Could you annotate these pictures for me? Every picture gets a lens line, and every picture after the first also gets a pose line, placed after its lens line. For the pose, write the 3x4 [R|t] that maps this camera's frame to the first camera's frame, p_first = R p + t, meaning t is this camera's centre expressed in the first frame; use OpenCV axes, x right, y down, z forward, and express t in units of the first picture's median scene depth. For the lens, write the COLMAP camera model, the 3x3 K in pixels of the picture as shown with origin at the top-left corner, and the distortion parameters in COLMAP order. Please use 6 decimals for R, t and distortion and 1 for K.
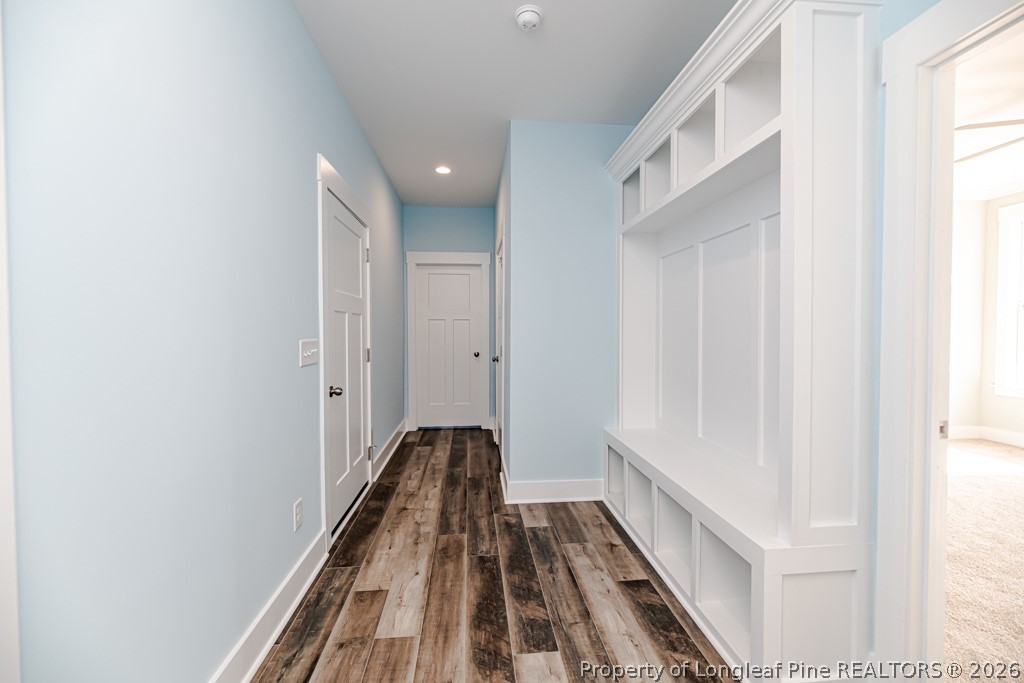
lens RADIAL K [[408.0, 0, 511.2], [0, 408.0, 339.0], [0, 0, 1]] dist [-0.001124, -0.000092]
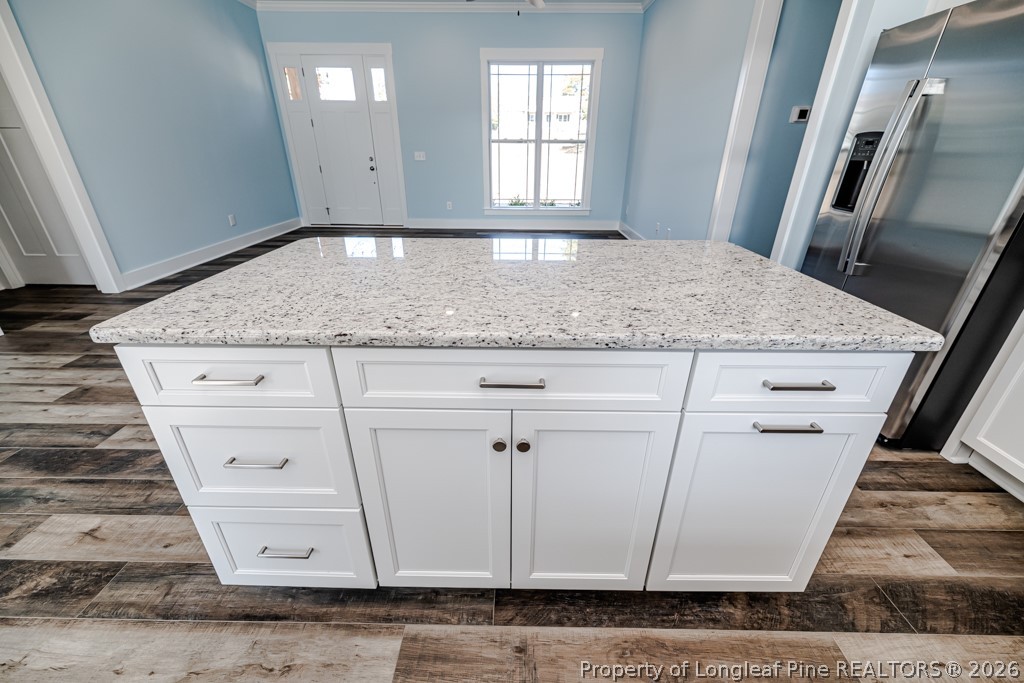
lens RADIAL K [[408.0, 0, 513.1], [0, 408.0, 338.8], [0, 0, 1]] dist [-0.001124, -0.000092]
pose [[-0.108605, 0.420190, -0.900914, 0.566954], [-0.027940, 0.904626, 0.425289, -0.033447], [0.993692, 0.071361, -0.086507, 1.683191]]
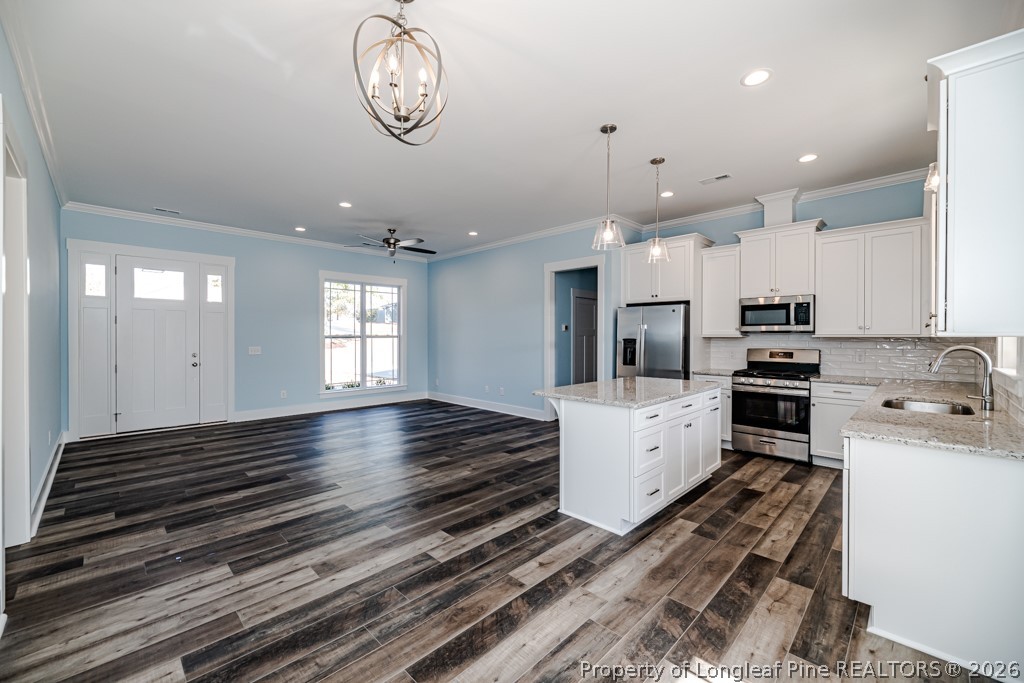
lens RADIAL K [[408.0, 0, 511.5], [0, 408.0, 340.3], [0, 0, 1]] dist [-0.001124, -0.000092]
pose [[0.634065, 0.008414, -0.773234, 1.102549], [-0.015708, 0.999875, -0.002002, -0.064838], [0.773120, 0.013415, 0.634118, -0.244822]]
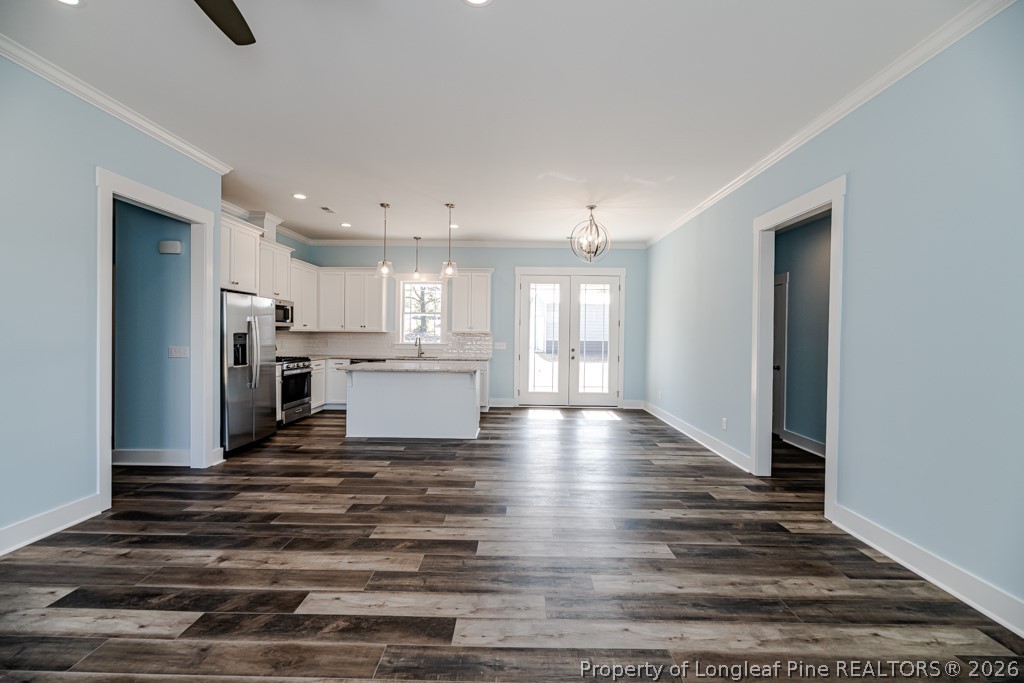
lens RADIAL K [[408.0, 0, 511.5], [0, 408.0, 337.9], [0, 0, 1]] dist [-0.001124, -0.000092]
pose [[0.118862, -0.008871, 0.992871, -3.221097], [0.006779, 0.999944, 0.008123, -0.075626], [-0.992888, 0.005765, 0.118916, 0.475531]]
